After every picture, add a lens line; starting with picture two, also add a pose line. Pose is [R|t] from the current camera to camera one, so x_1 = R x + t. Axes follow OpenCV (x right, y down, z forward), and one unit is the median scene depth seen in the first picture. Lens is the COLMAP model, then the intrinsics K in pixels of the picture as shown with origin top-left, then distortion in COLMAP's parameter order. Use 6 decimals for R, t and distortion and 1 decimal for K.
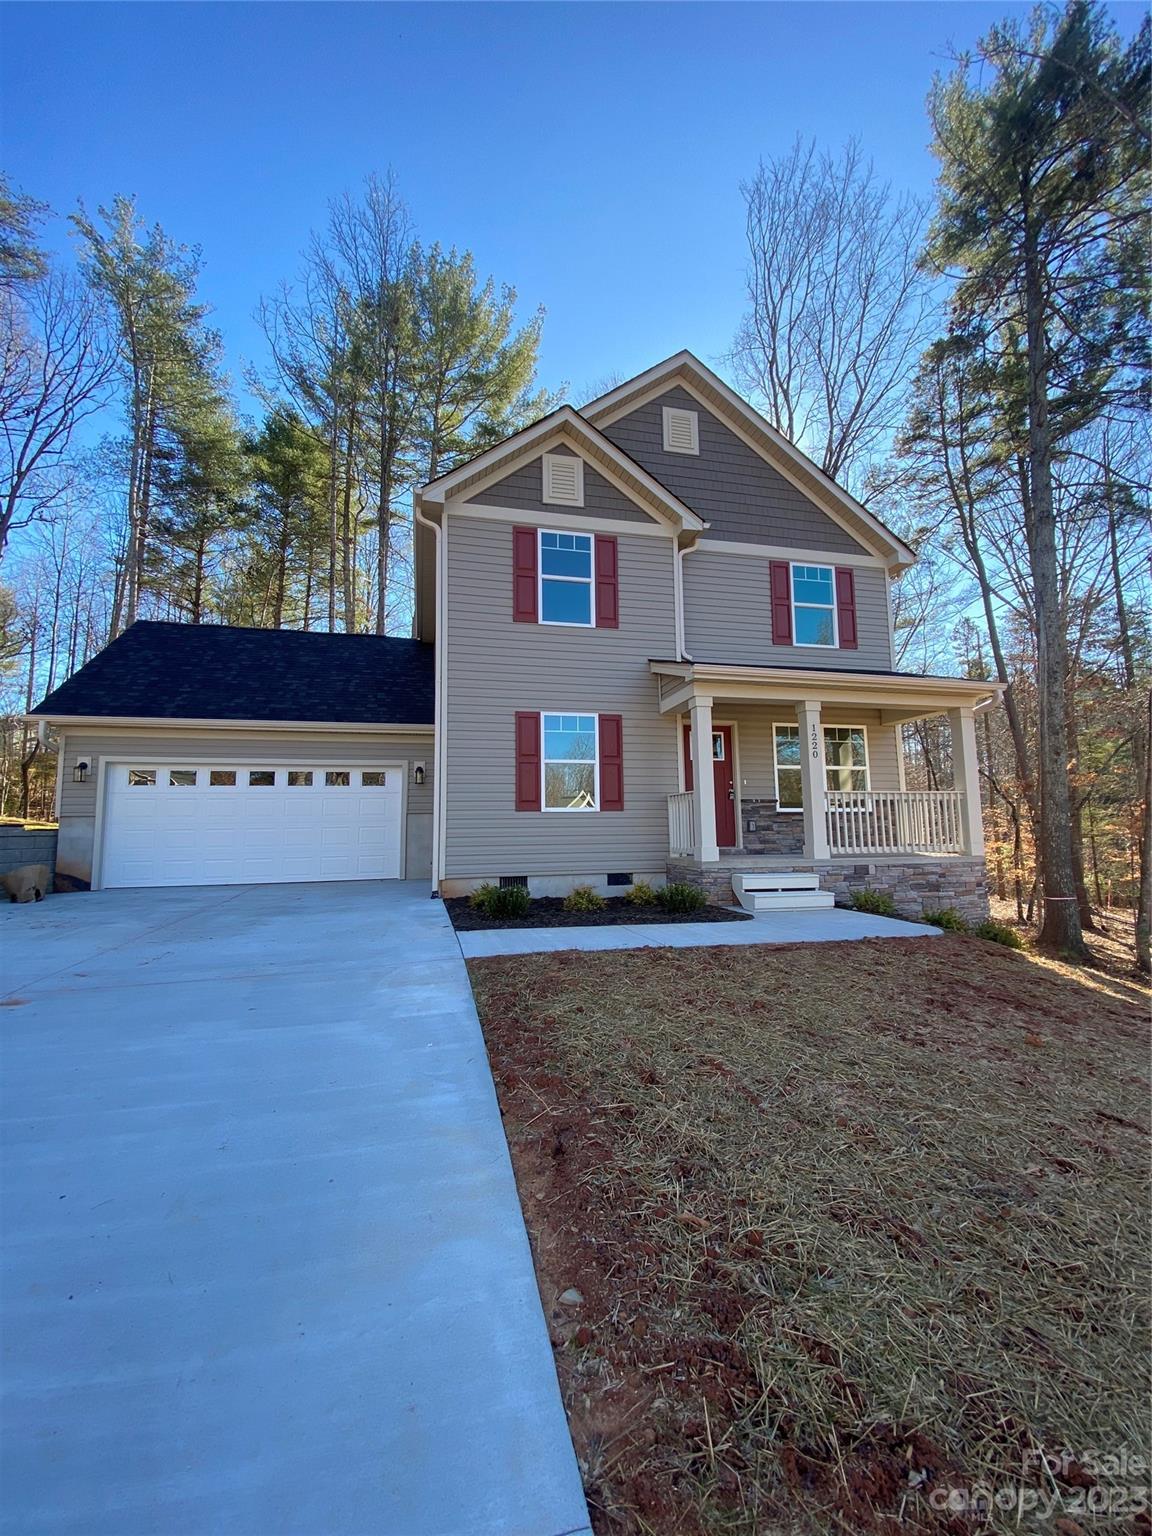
lens RADIAL K [[618.2, 0, 606.2], [0, 618.2, 772.0], [0, 0, 1]] dist [0.003202, -0.011660]
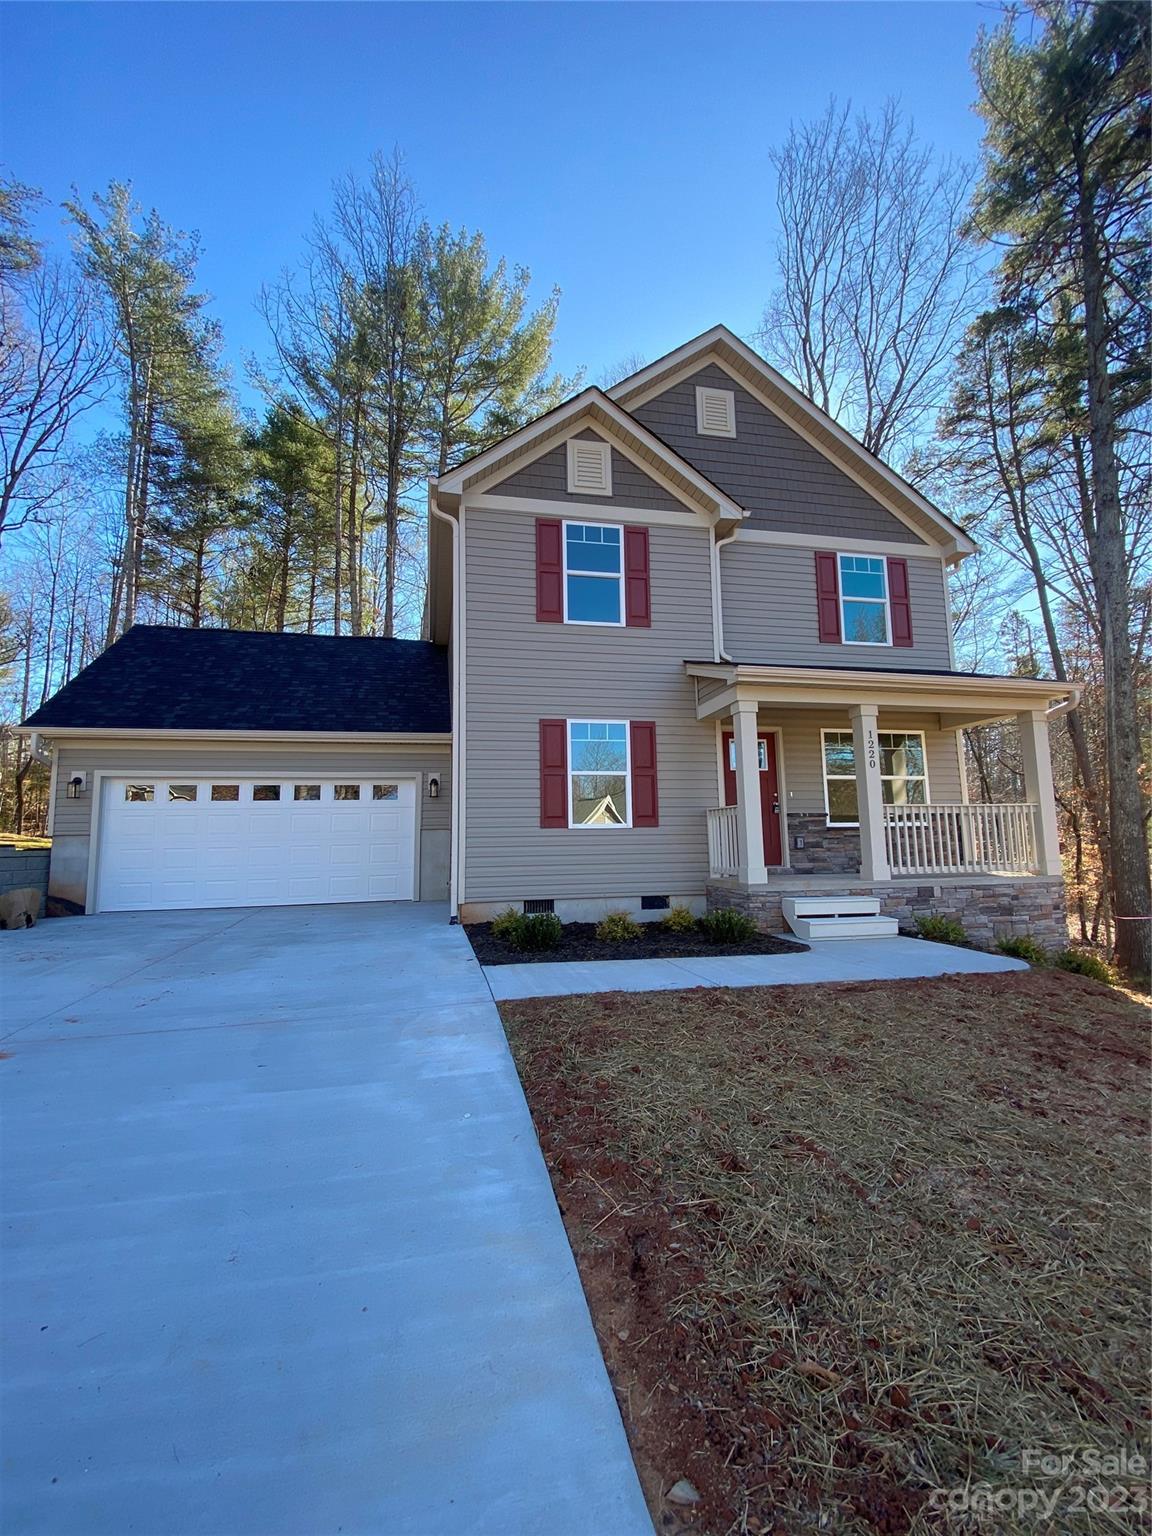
lens RADIAL K [[612.6, 0, 578.4], [0, 612.6, 760.9], [0, 0, 1]] dist [-0.001757, -0.007237]
pose [[0.999676, -0.007124, -0.024456, -0.058054], [0.006870, 0.999922, -0.010459, -0.022555], [0.024528, 0.010287, 0.999646, 0.081423]]
